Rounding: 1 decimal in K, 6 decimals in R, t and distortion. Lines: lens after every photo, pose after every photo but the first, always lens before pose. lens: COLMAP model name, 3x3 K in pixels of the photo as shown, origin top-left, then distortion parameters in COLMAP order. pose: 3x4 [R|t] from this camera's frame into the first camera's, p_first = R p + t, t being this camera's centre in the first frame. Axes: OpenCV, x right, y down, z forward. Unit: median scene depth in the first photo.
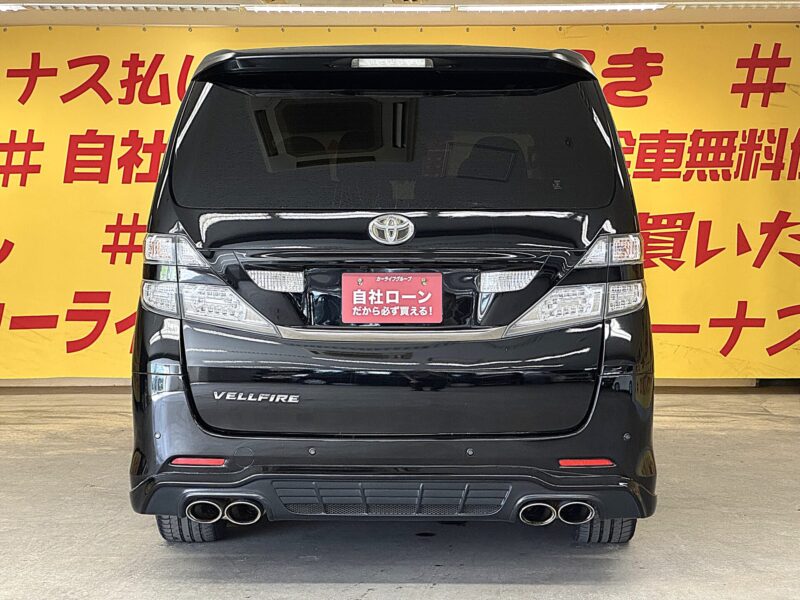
lens RADIAL K [[1740.8, 0, 393.7], [0, 1740.8, 298.1], [0, 0, 1]] dist [0.201317, 0.072591]
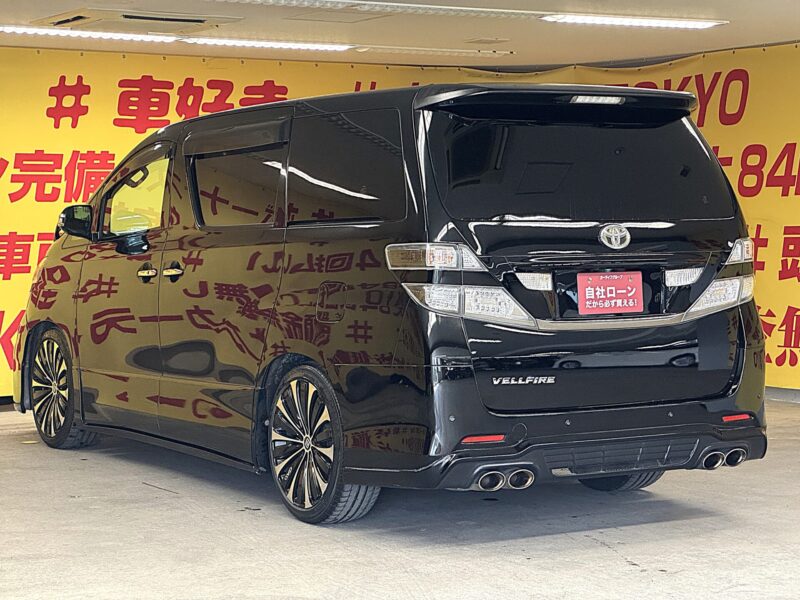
lens RADIAL K [[1693.5, 0, 403.4], [0, 1693.5, 302.4], [0, 0, 1]] dist [0.281362, -0.712880]
pose [[0.851758, -0.034505, 0.522798, -0.745537], [0.038756, 0.999245, 0.002809, -0.002315], [-0.522500, 0.017869, 0.852452, 0.063607]]
